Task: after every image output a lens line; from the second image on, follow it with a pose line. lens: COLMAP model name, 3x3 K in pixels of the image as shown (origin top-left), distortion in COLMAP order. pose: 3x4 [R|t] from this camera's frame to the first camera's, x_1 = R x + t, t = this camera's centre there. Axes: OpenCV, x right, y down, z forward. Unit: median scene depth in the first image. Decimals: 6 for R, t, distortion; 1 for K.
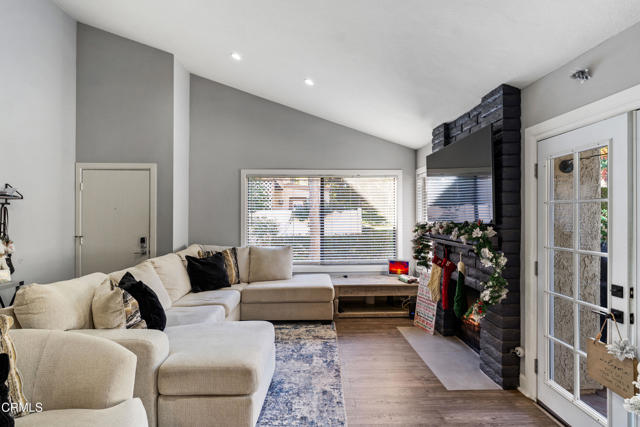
lens RADIAL K [[328.1, 0, 318.3], [0, 328.1, 212.9], [0, 0, 1]] dist [-0.001941, -0.000036]
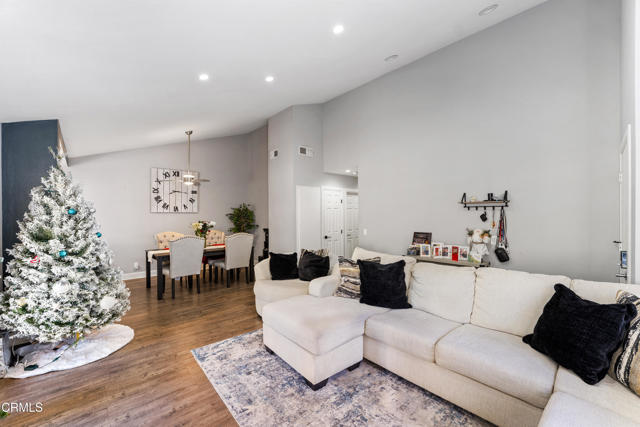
lens RADIAL K [[260.2, 0, 316.1], [0, 260.2, 214.7], [0, 0, 1]] dist [-0.019089, 0.000244]
pose [[-0.765728, 0.001231, -0.643163, 0.226994], [0.009335, 0.999914, -0.009200, 0.006868], [0.643097, -0.013048, -0.765674, 1.096661]]
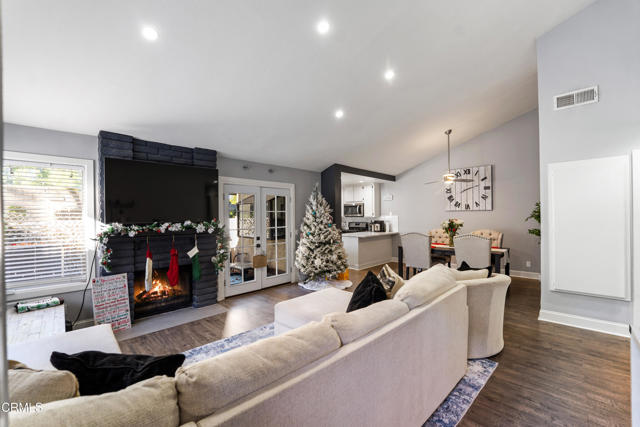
lens RADIAL K [[260.2, 0, 318.4], [0, 260.2, 217.4], [0, 0, 1]] dist [-0.019089, 0.000244]
pose [[-0.688691, 0.002807, 0.725050, -0.669670], [0.004506, 0.999990, 0.000408, 0.009040], [-0.725041, 0.003548, -0.688696, 1.089530]]
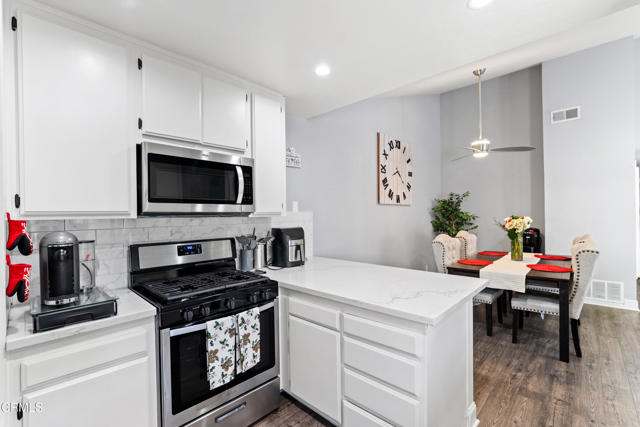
lens RADIAL K [[276.6, 0, 318.3], [0, 276.6, 218.5], [0, 0, 1]] dist [-0.017537, 0.001241]
pose [[-0.718997, 0.018523, -0.694767, 0.864687], [0.012229, 0.999827, 0.014000, 0.007137], [0.694906, 0.001570, -0.719099, -0.117857]]
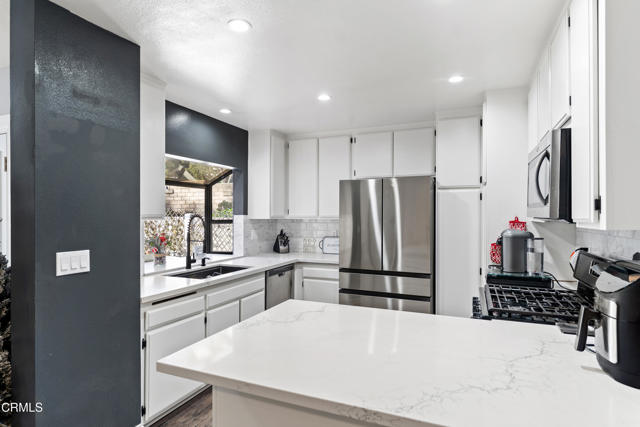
lens RADIAL K [[354.0, 0, 319.6], [0, 354.0, 211.4], [0, 0, 1]] dist [-0.015481, 0.000082]
pose [[0.432518, 0.006924, 0.901599, 0.109351], [-0.005443, 0.999972, -0.005068, -0.003160], [-0.901609, -0.002715, 0.432543, -0.521993]]
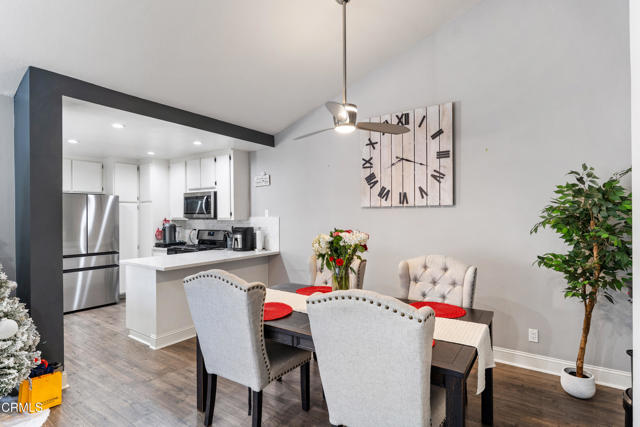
lens RADIAL K [[328.1, 0, 317.7], [0, 328.1, 217.5], [0, 0, 1]] dist [-0.001941, -0.000036]
pose [[-0.797097, 0.001327, 0.603849, -0.501160], [0.001094, 0.999999, -0.000753, 0.001858], [-0.603850, 0.000060, -0.797098, 0.176819]]
